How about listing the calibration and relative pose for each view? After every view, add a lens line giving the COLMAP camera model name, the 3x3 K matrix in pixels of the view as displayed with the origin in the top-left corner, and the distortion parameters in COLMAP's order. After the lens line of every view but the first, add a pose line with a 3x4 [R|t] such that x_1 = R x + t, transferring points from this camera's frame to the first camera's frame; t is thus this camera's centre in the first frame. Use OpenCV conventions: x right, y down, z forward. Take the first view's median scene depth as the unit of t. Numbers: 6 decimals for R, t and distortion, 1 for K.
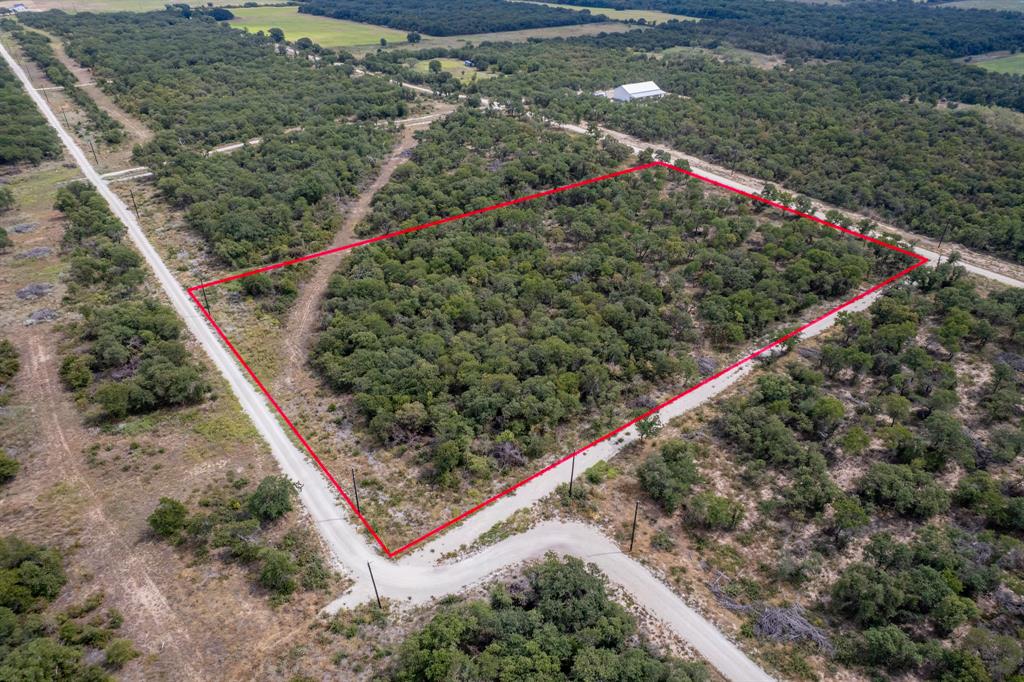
lens RADIAL K [[659.3, 0, 524.4], [0, 659.3, 341.7], [0, 0, 1]] dist [-0.067163, 0.060534]
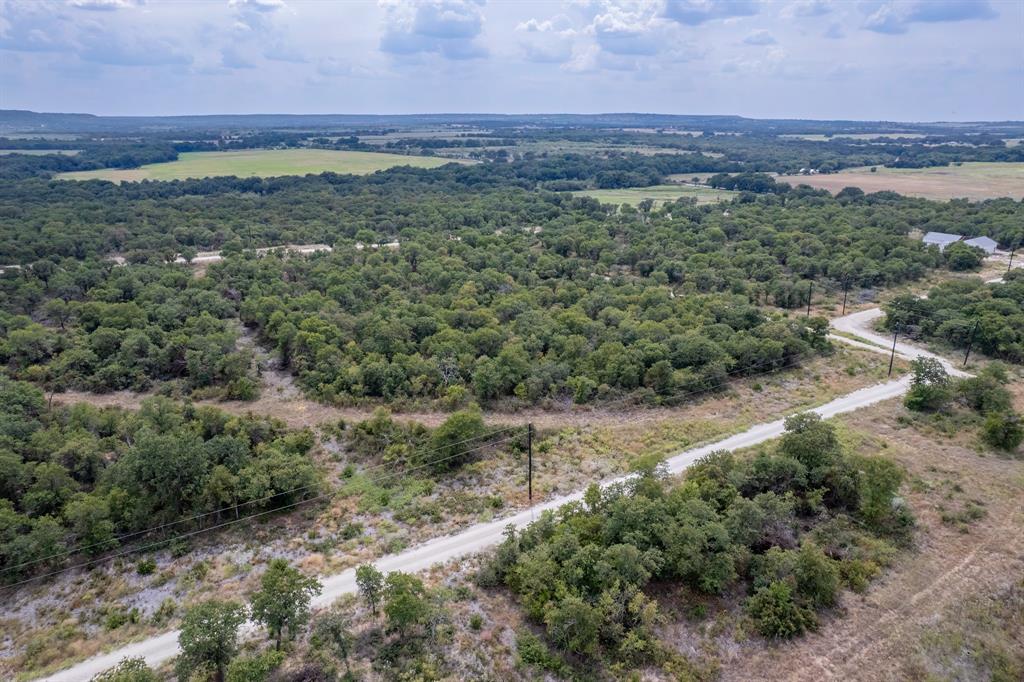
lens RADIAL K [[659.3, 0, 524.4], [0, 659.3, 341.7], [0, 0, 1]] dist [-0.067163, 0.060534]
pose [[0.100463, -0.329511, 0.938791, -1.198217], [0.525662, 0.818700, 0.231107, -0.340307], [-0.844741, 0.470269, 0.255461, 1.058285]]
